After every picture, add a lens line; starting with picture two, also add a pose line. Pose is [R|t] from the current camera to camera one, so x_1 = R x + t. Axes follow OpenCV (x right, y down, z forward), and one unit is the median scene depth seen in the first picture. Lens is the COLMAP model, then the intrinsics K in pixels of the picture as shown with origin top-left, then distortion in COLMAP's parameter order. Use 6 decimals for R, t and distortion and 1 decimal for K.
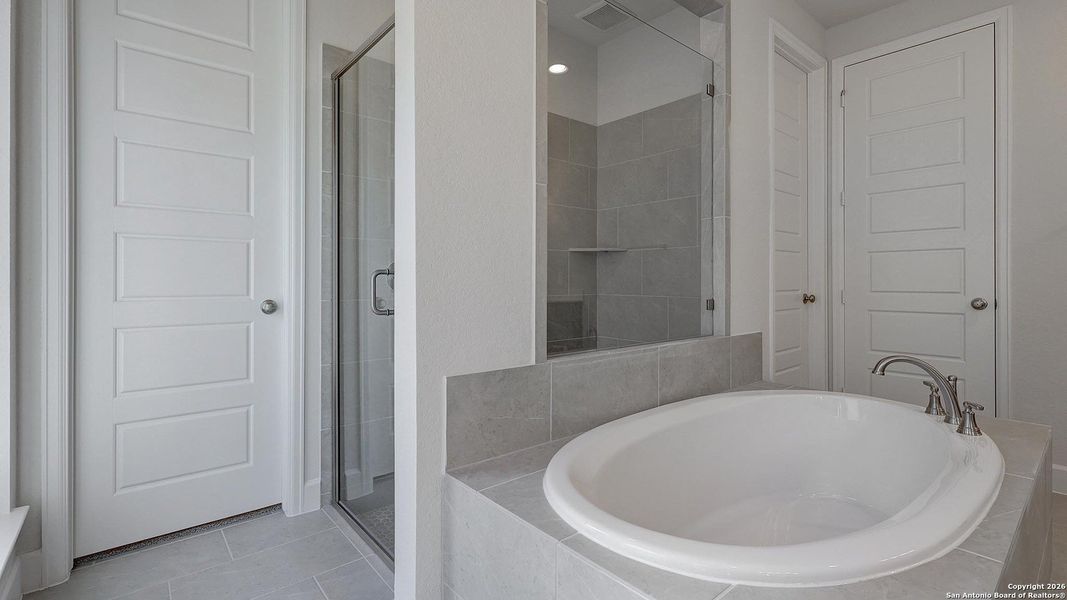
lens RADIAL K [[480.3, 0, 532.7], [0, 480.3, 284.0], [0, 0, 1]] dist [-0.002018, -0.000259]
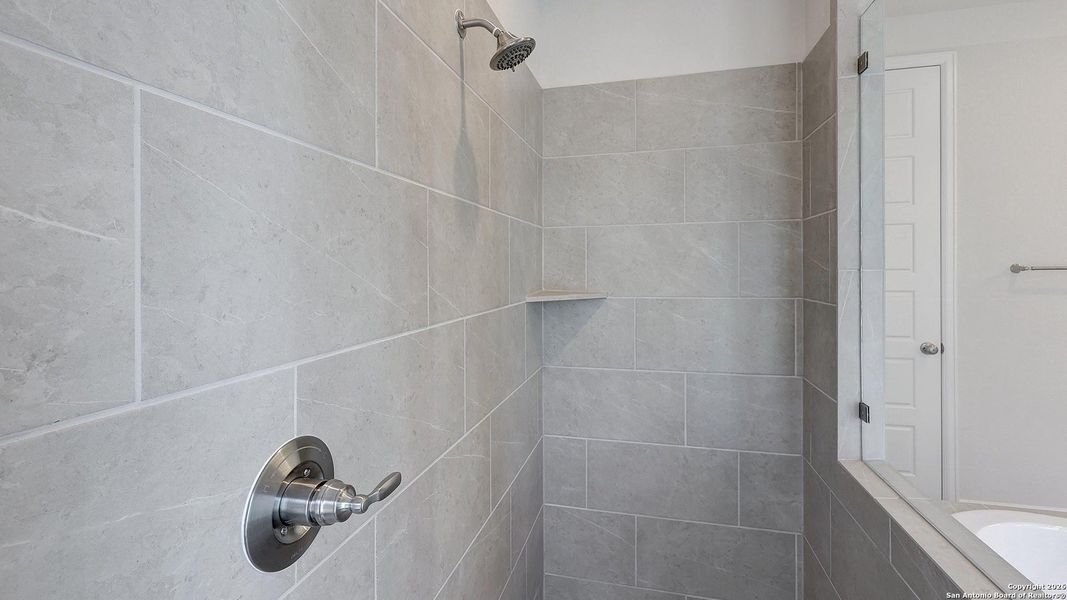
lens RADIAL K [[480.3, 0, 533.6], [0, 480.3, 269.9], [0, 0, 1]] dist [-0.002018, -0.000259]
pose [[0.813823, -0.010601, 0.581016, -0.289374], [0.014991, 0.999884, -0.002754, -0.126449], [-0.580920, 0.010951, 0.813887, 0.659488]]
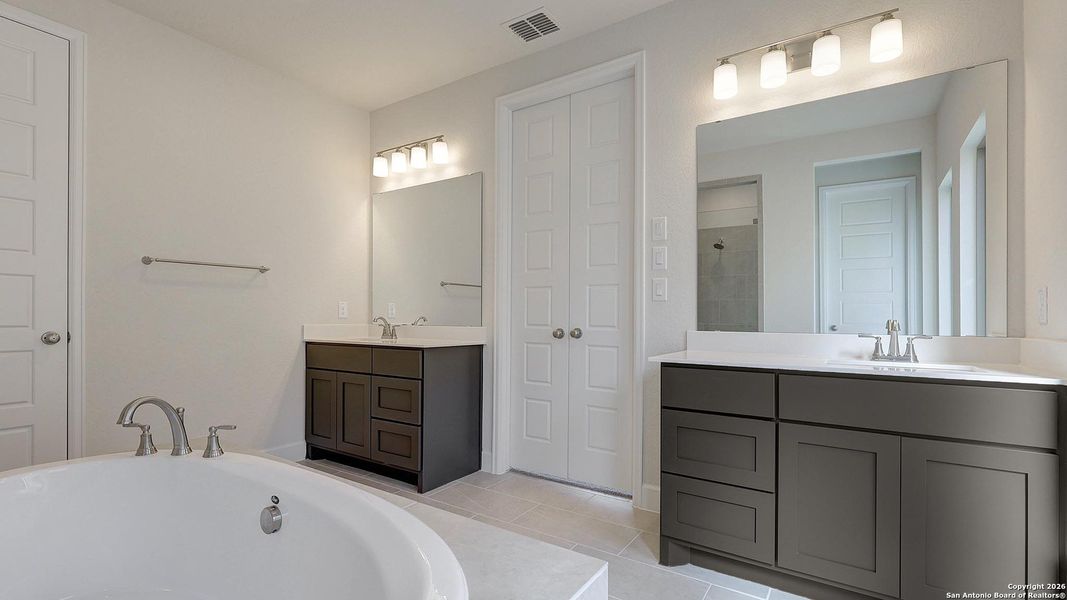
lens RADIAL K [[480.3, 0, 535.3], [0, 480.3, 317.8], [0, 0, 1]] dist [-0.002018, -0.000259]
pose [[-0.273033, -0.004946, 0.961992, -0.194810], [-0.000904, 0.999988, 0.004885, -0.002489], [-0.962004, 0.000464, -0.273034, 0.357326]]
